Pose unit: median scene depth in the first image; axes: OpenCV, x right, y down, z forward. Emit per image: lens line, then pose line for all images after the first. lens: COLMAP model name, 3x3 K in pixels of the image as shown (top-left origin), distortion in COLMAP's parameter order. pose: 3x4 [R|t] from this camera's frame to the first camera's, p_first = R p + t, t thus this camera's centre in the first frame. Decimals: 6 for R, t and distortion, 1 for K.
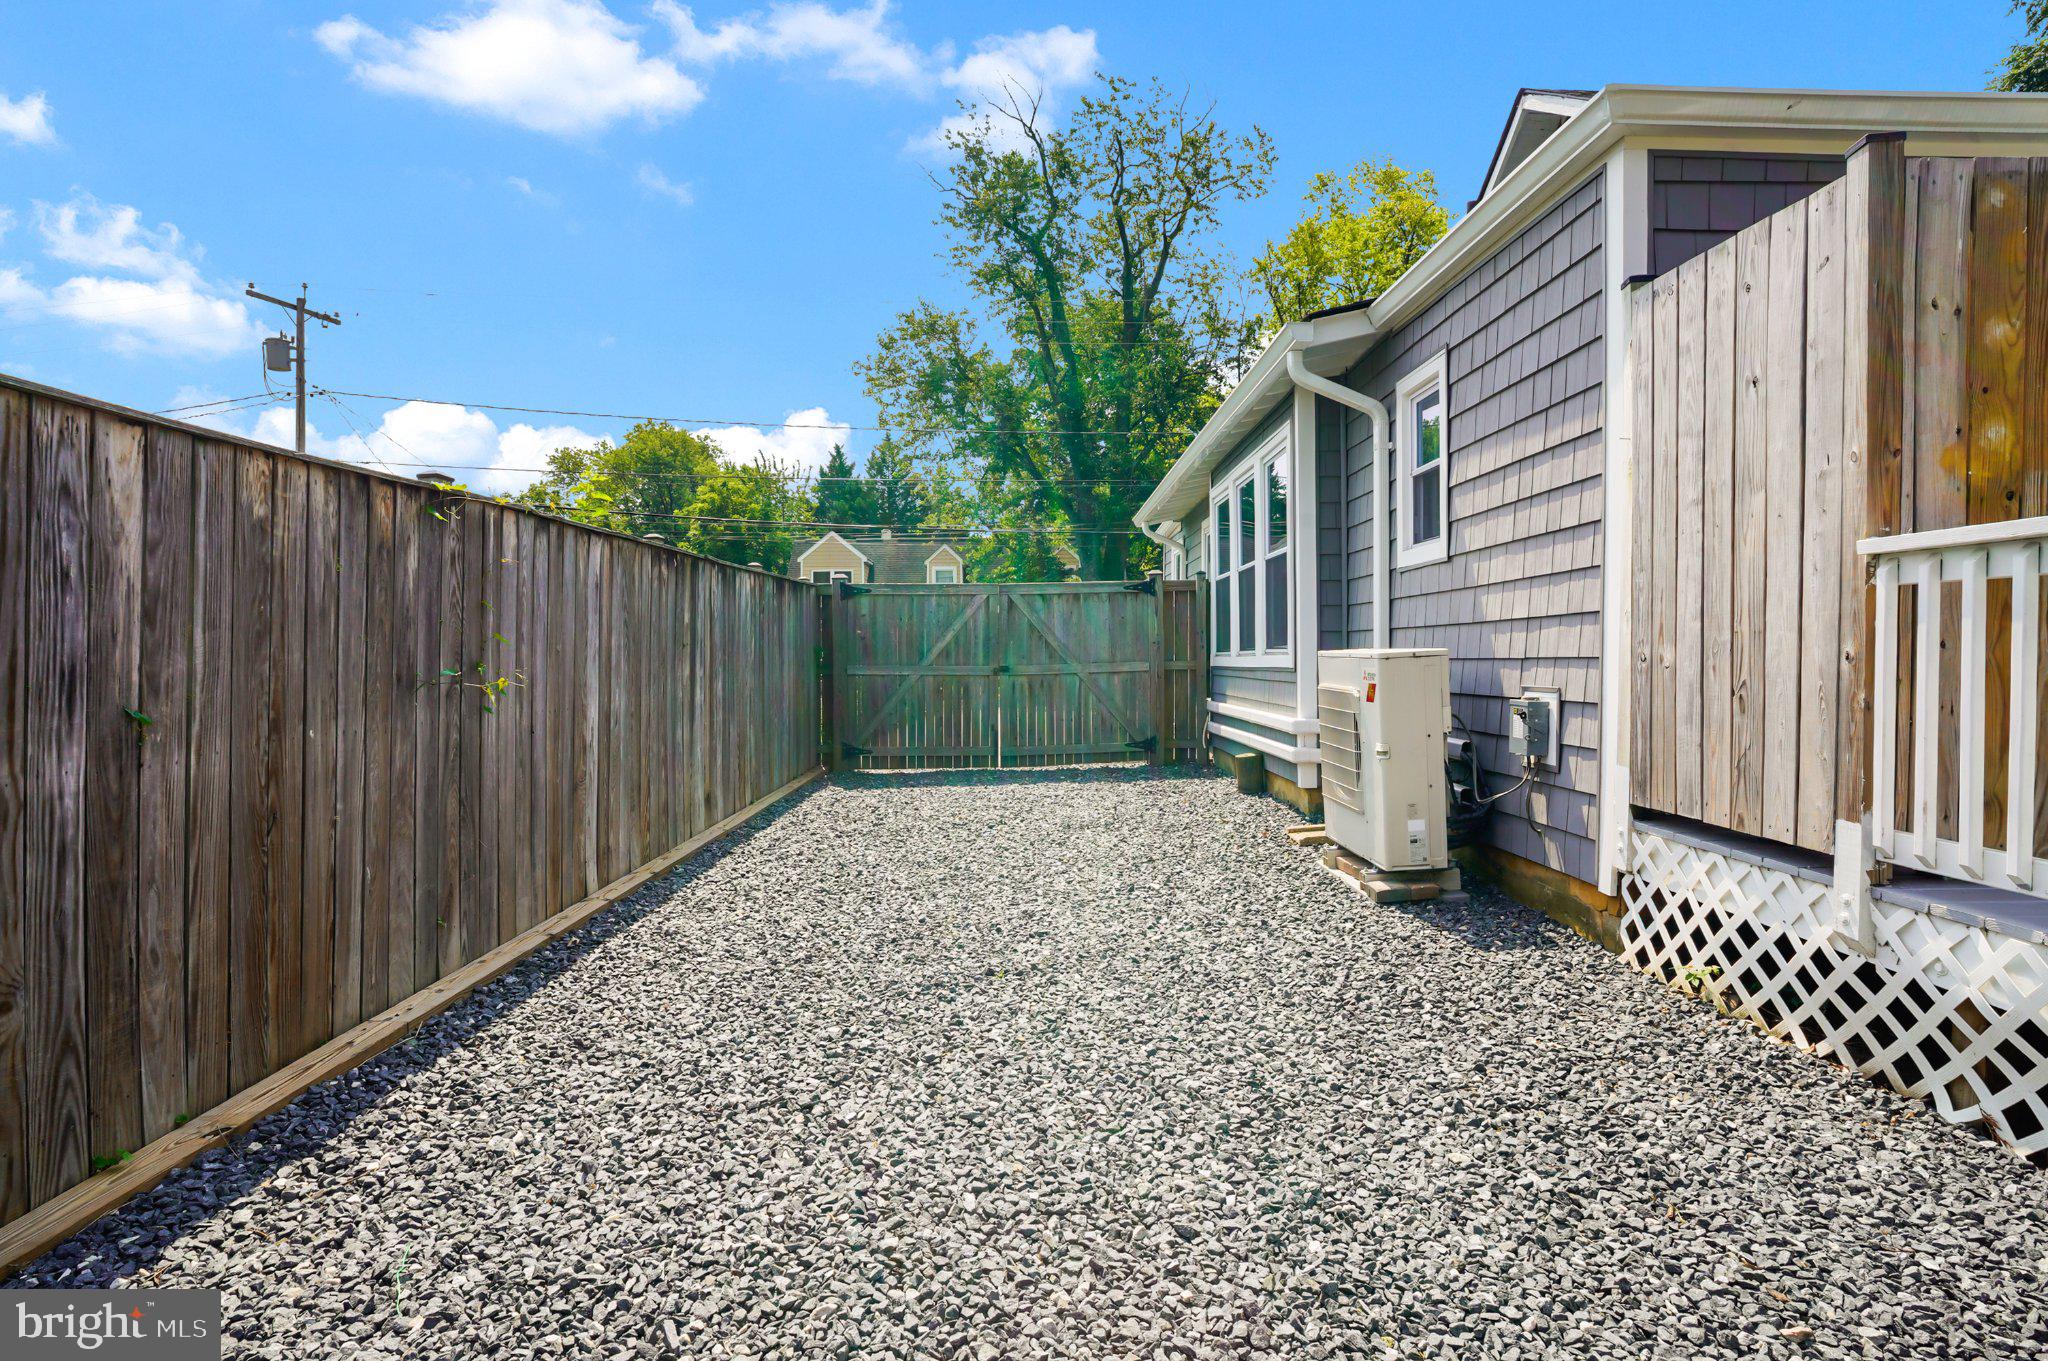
lens RADIAL K [[1058.8, 0, 1022.3], [0, 1058.8, 672.8], [0, 0, 1]] dist [-0.051606, 0.023517]
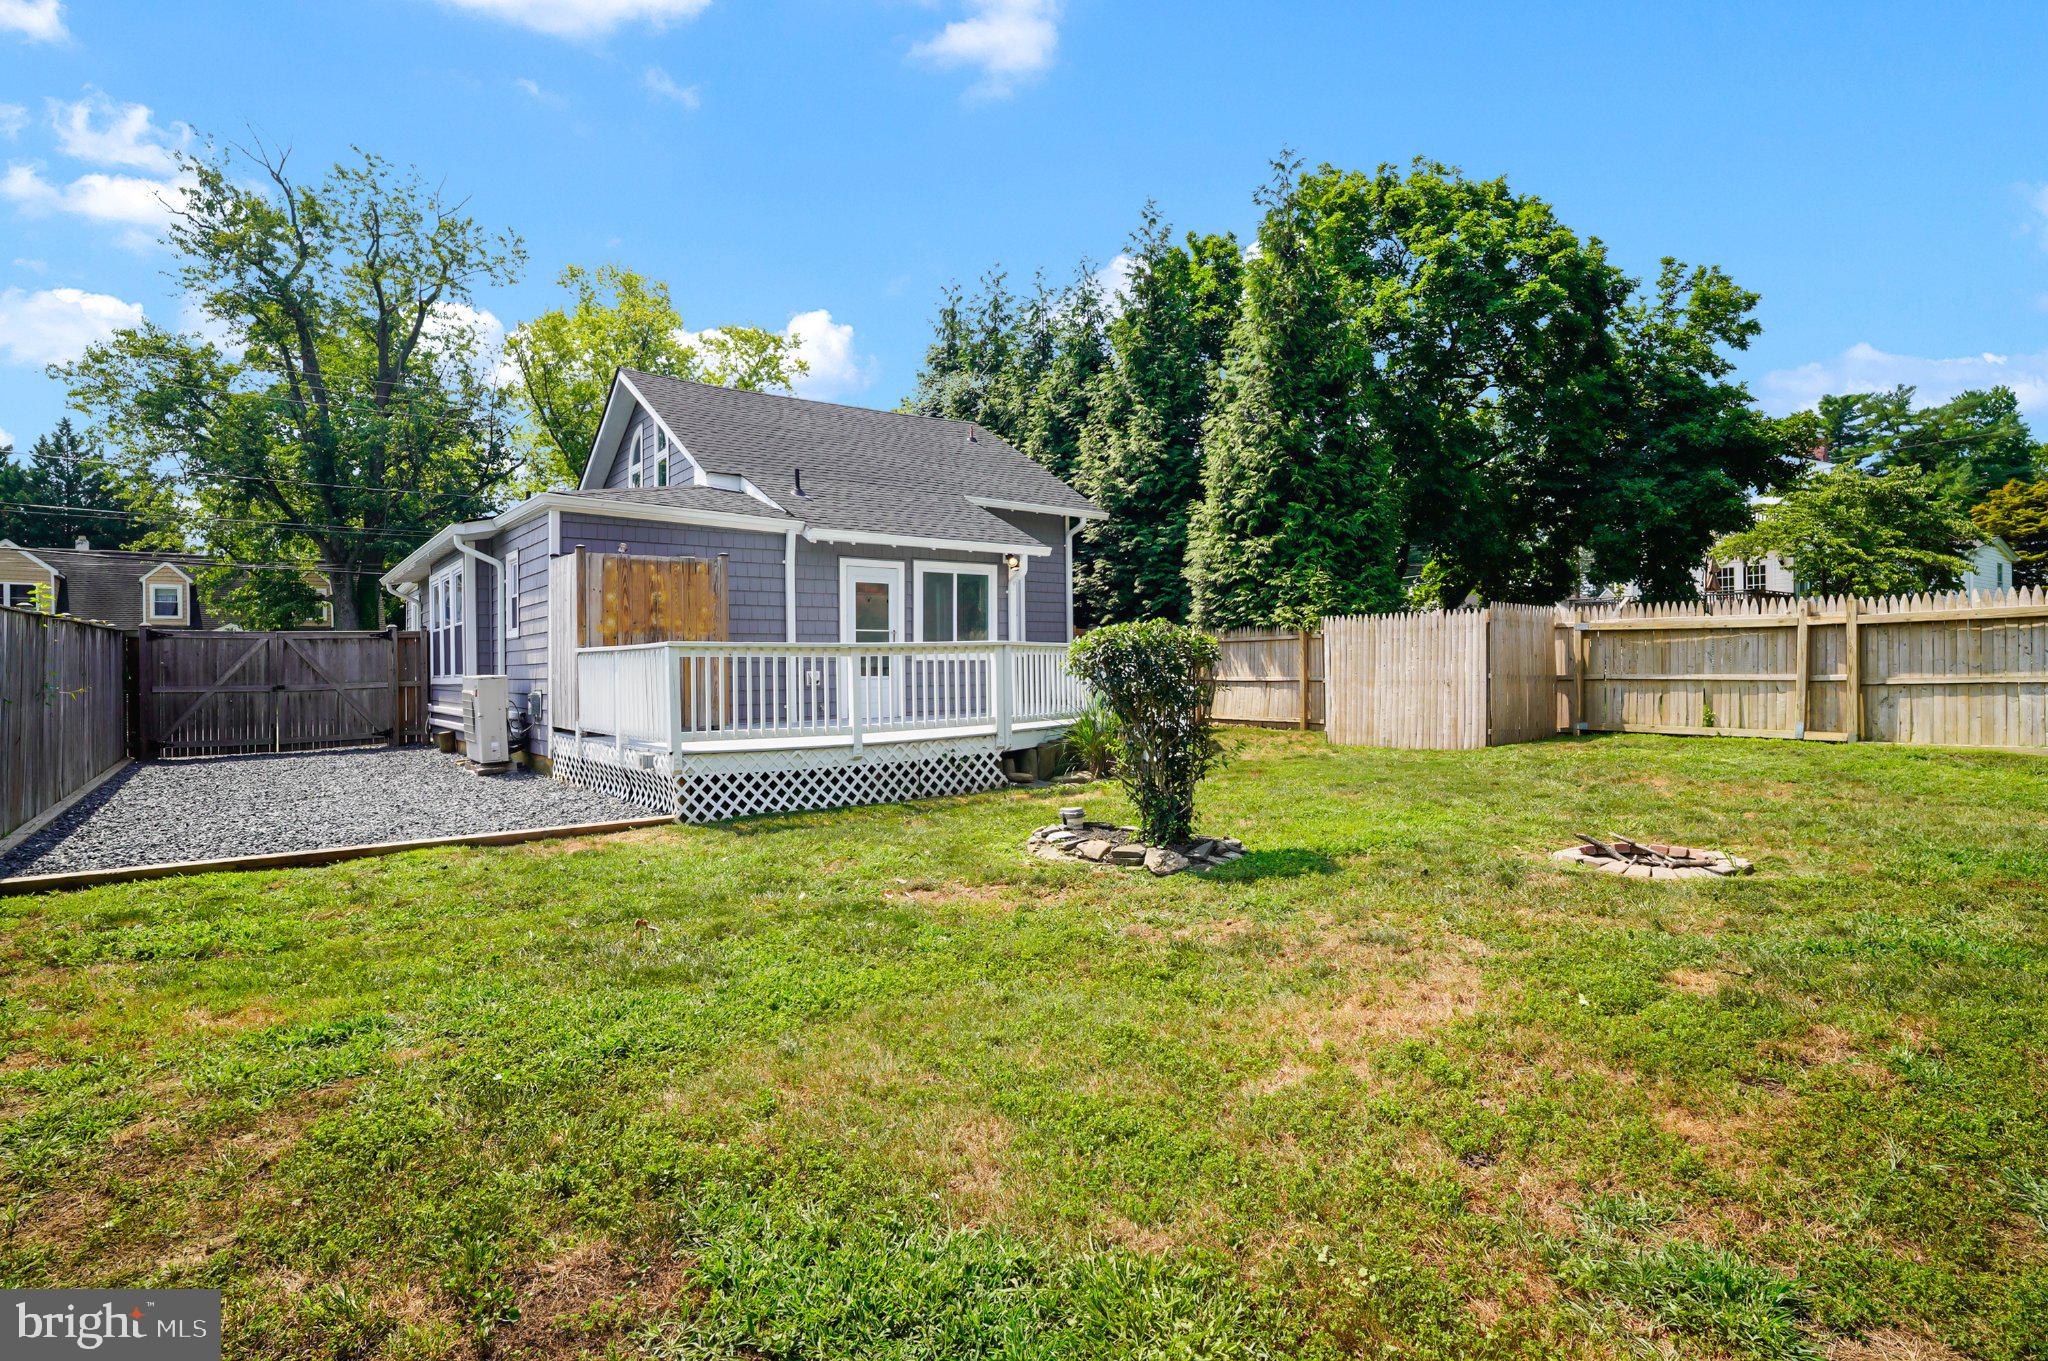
lens RADIAL K [[1058.8, 0, 1022.3], [0, 1058.8, 672.8], [0, 0, 1]] dist [-0.051606, 0.023517]
pose [[0.799667, -0.004474, 0.600427, -0.018979], [0.014619, 0.999821, -0.012020, 0.003062], [-0.600265, 0.018390, 0.799590, -0.270535]]
